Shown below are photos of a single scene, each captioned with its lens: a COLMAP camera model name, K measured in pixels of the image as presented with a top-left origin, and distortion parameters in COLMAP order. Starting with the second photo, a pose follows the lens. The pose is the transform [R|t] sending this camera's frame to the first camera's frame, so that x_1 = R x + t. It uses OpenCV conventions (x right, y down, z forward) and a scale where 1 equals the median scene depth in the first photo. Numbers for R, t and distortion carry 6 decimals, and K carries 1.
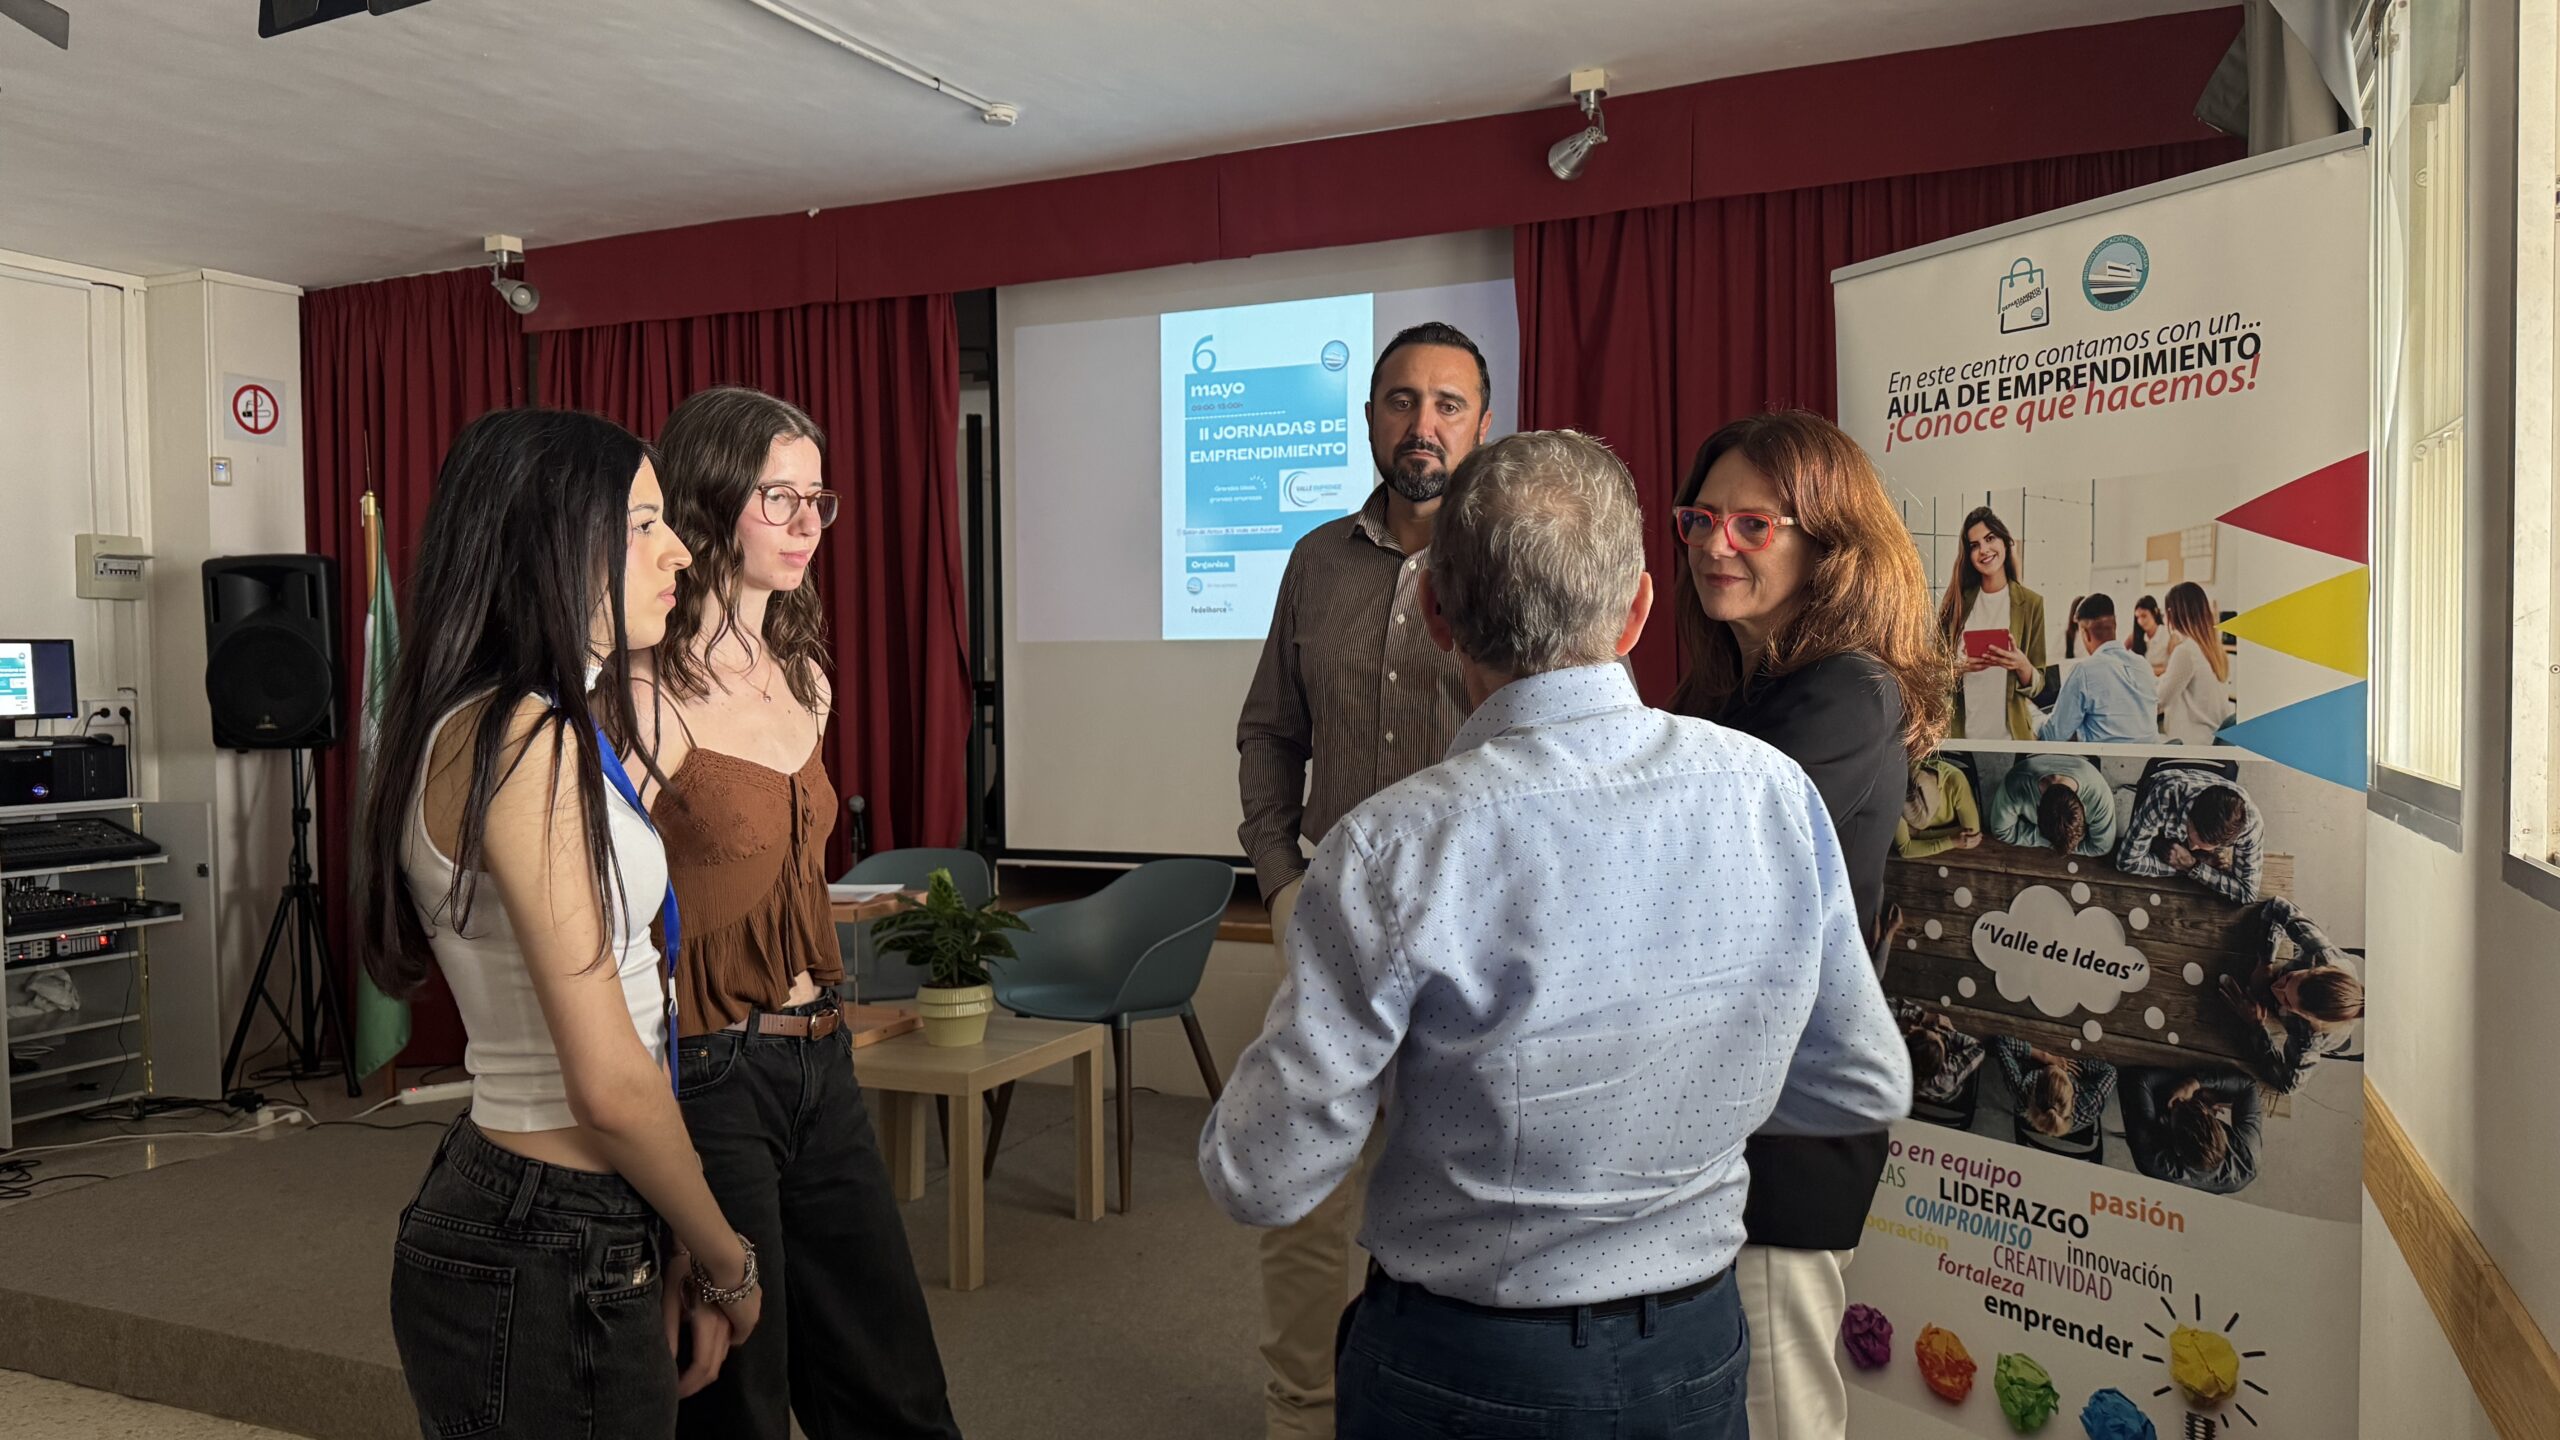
lens RADIAL K [[1834.5, 0, 1260.5], [0, 1834.5, 729.1], [0, 0, 1]] dist [0.021095, -0.025126]
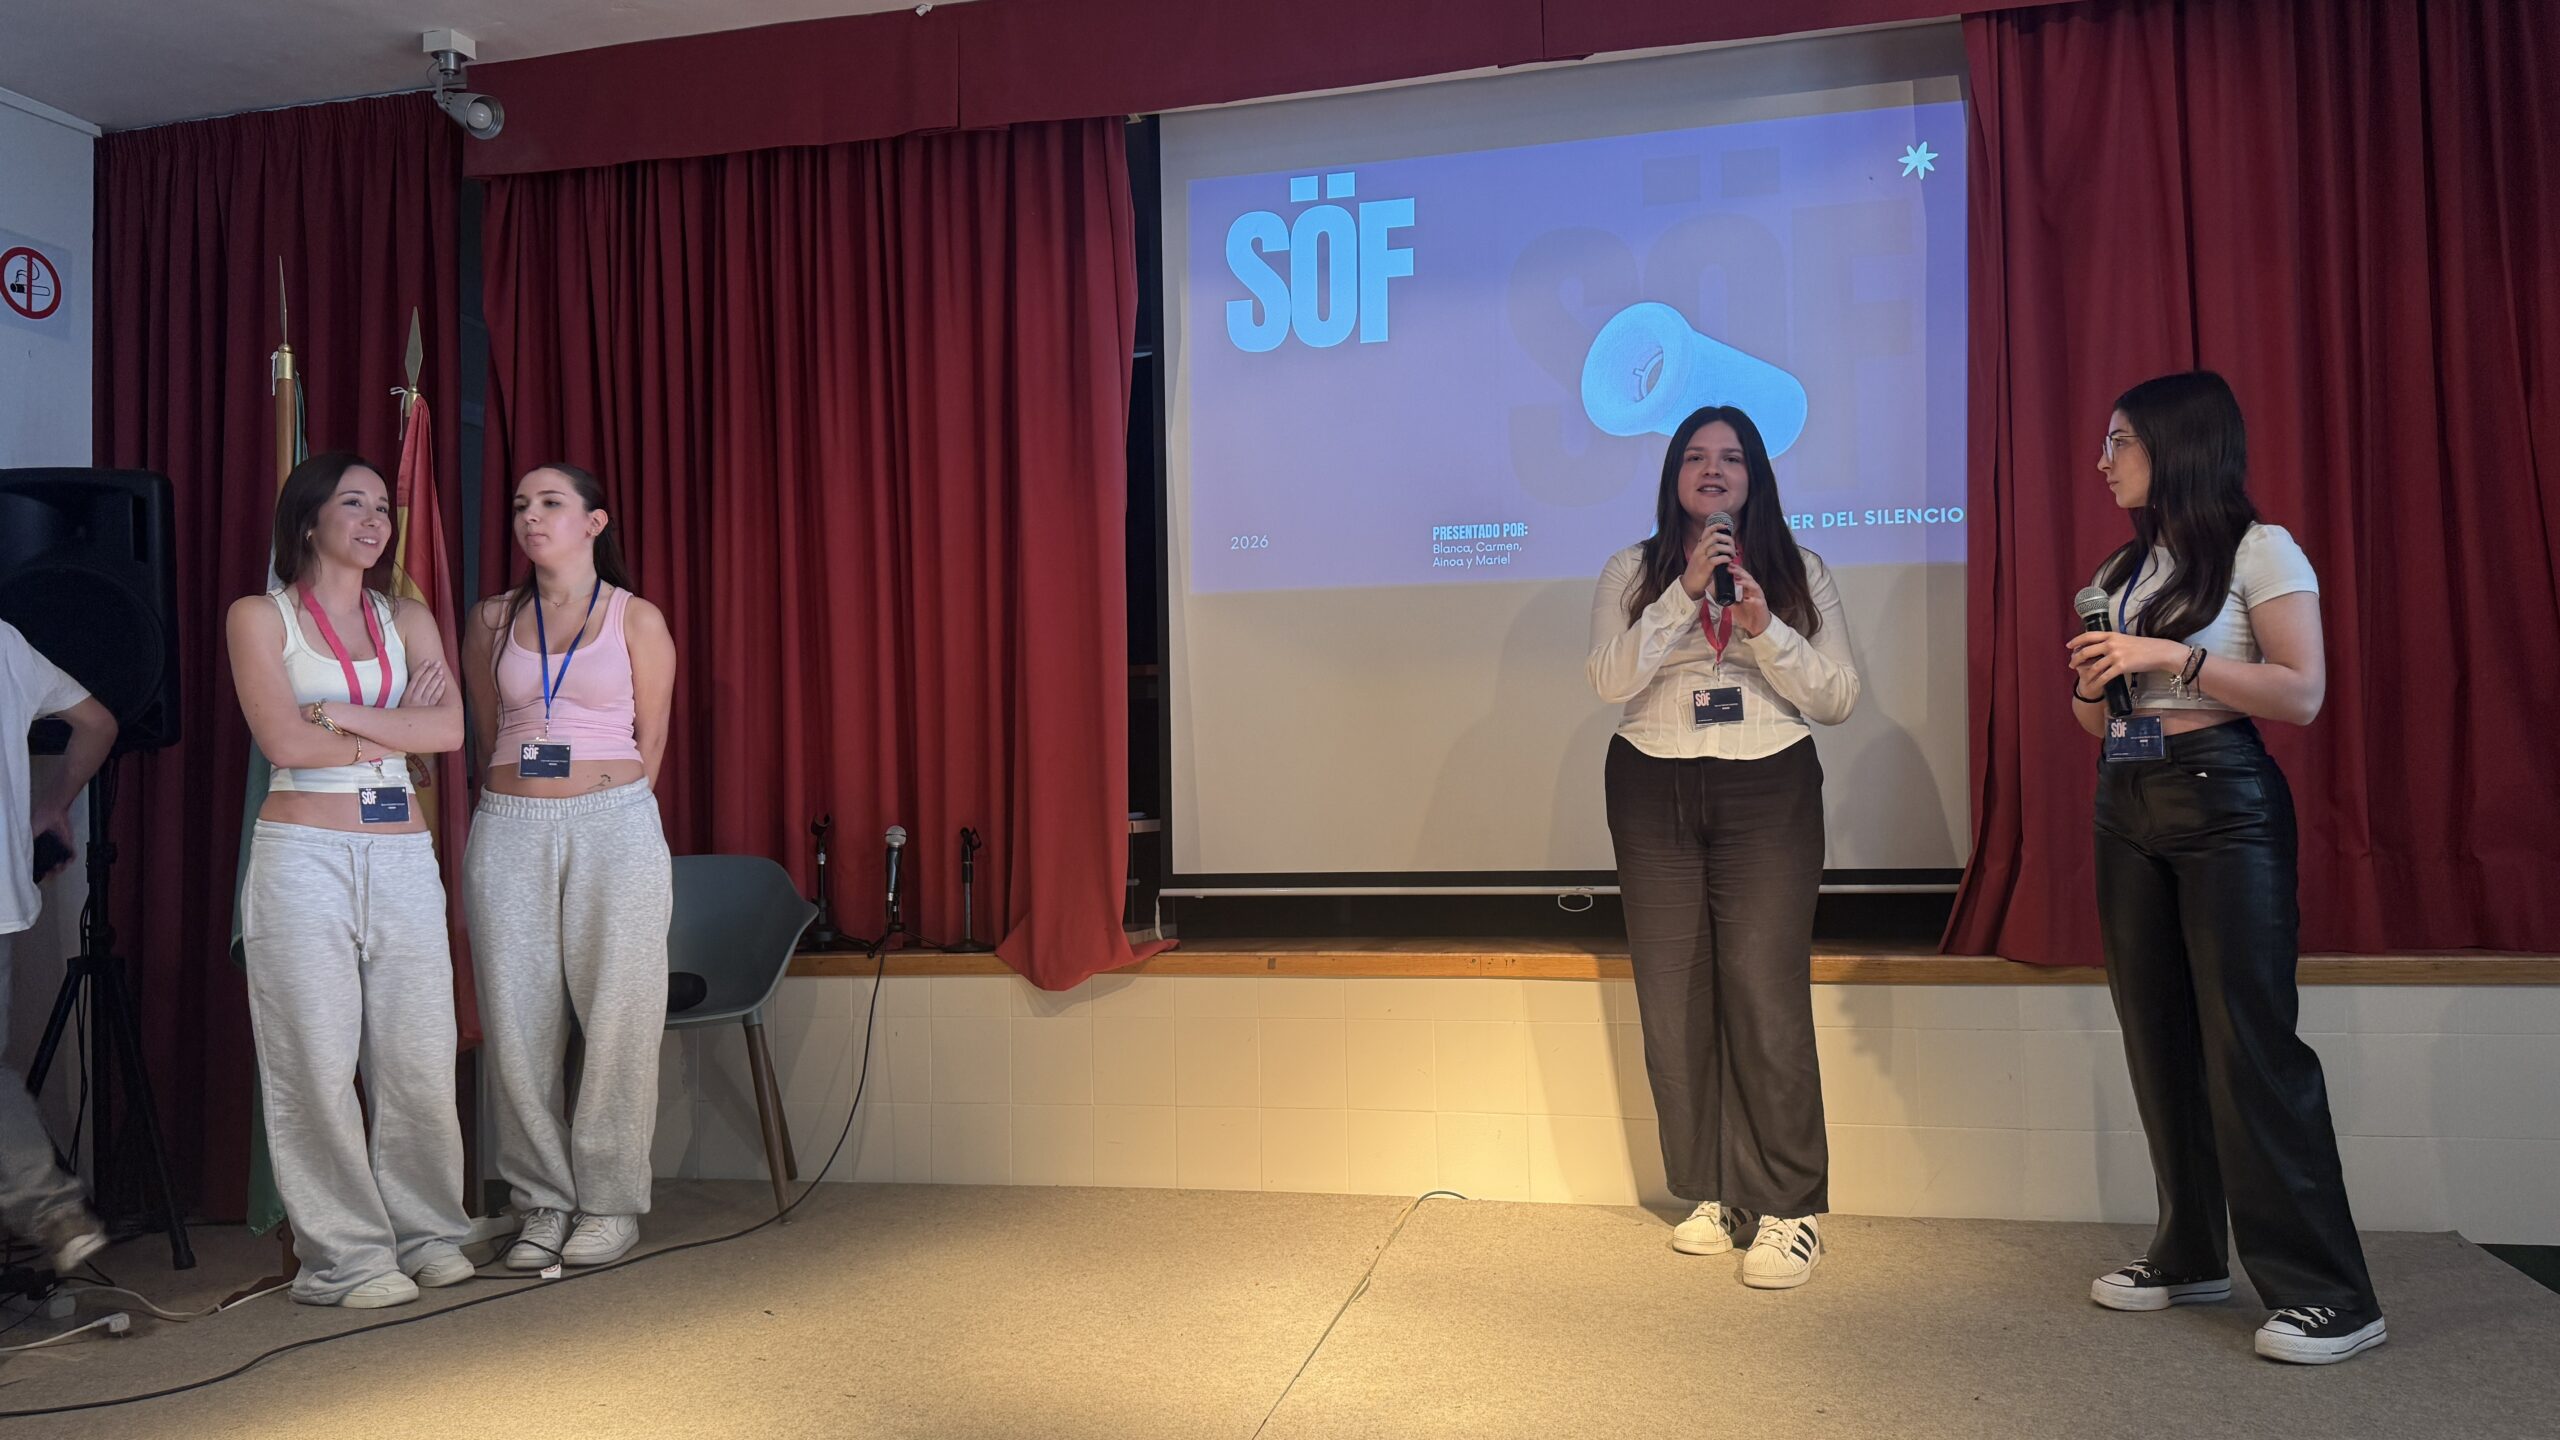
lens RADIAL K [[1834.5, 0, 1278.4], [0, 1834.5, 729.6], [0, 0, 1]] dist [0.021095, -0.025126]
pose [[0.981933, -0.001745, 0.189220, -0.540290], [0.015071, 0.997502, -0.069011, 0.133617], [-0.188627, 0.070616, 0.979507, 0.598022]]
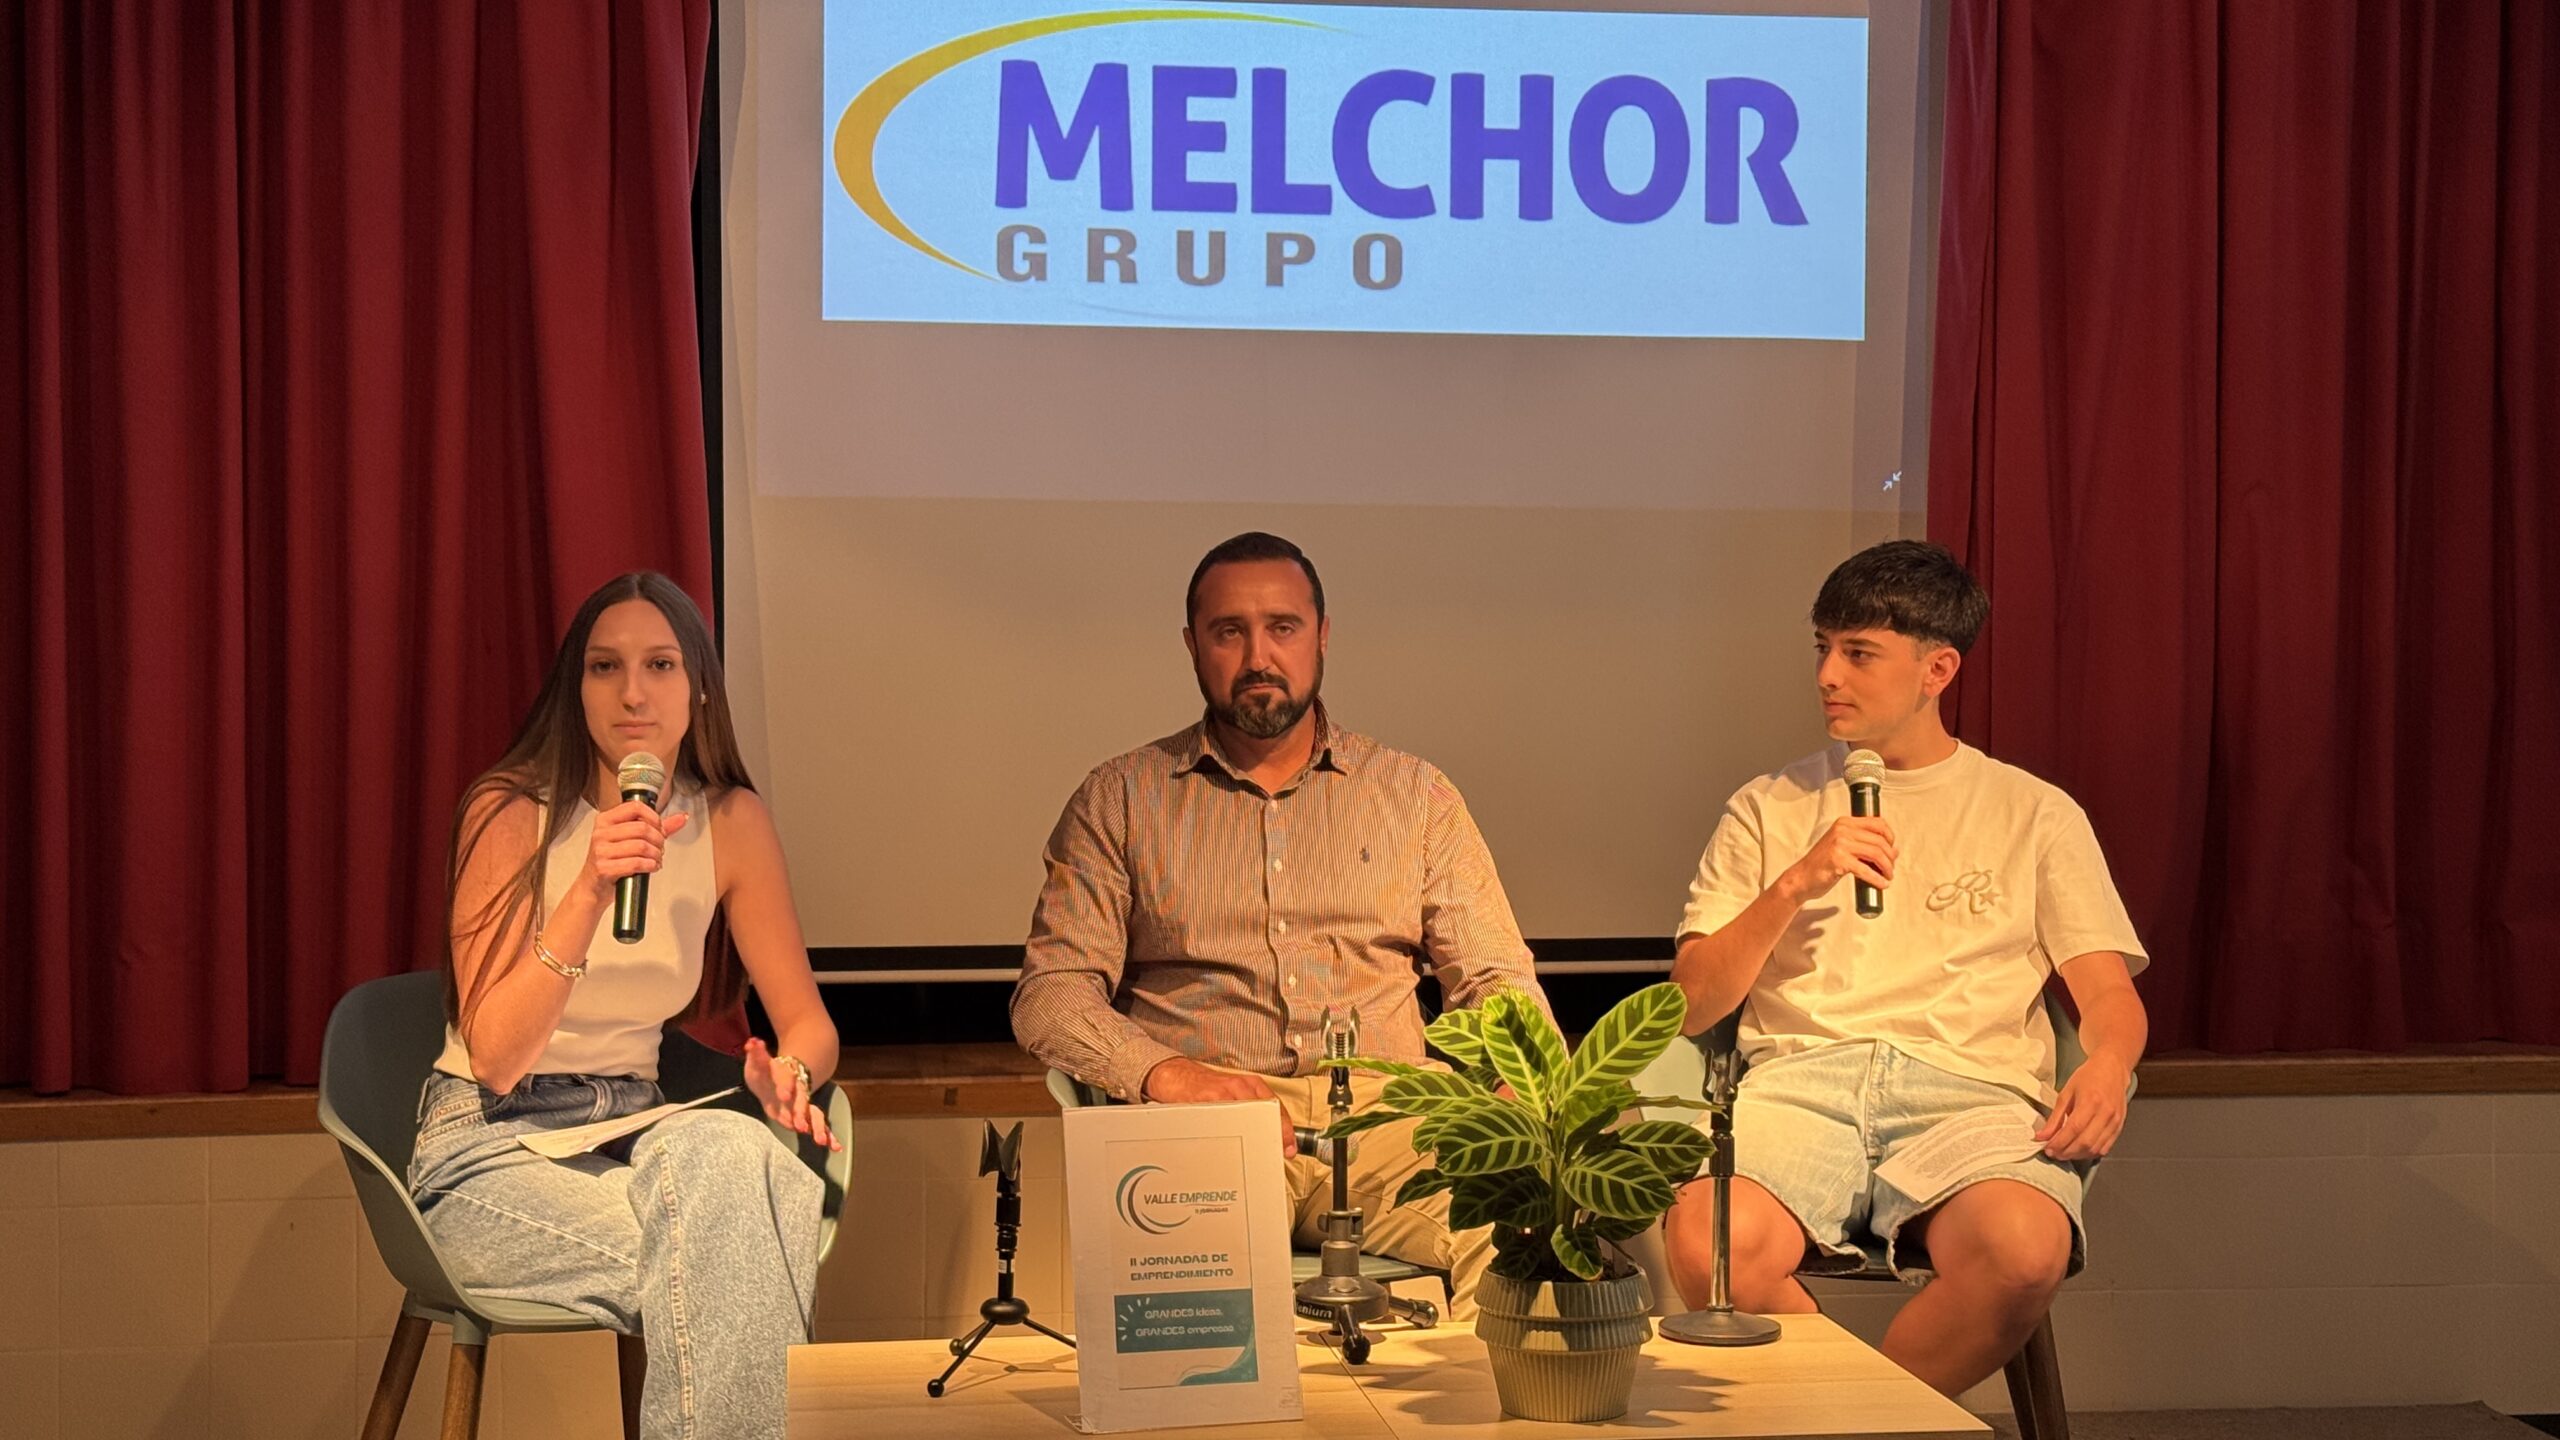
lens RADIAL K [[3509.3, 0, 1272.7], [0, 3509.3, 742.7], [0, 0, 1]] dist [0.030203, 0.000000]
pose [[0.858359, -0.002759, 0.513042, -1.081858], [0.005593, 0.999976, -0.003980, 0.042905], [-0.513019, 0.006286, 0.858354, 0.383362]]
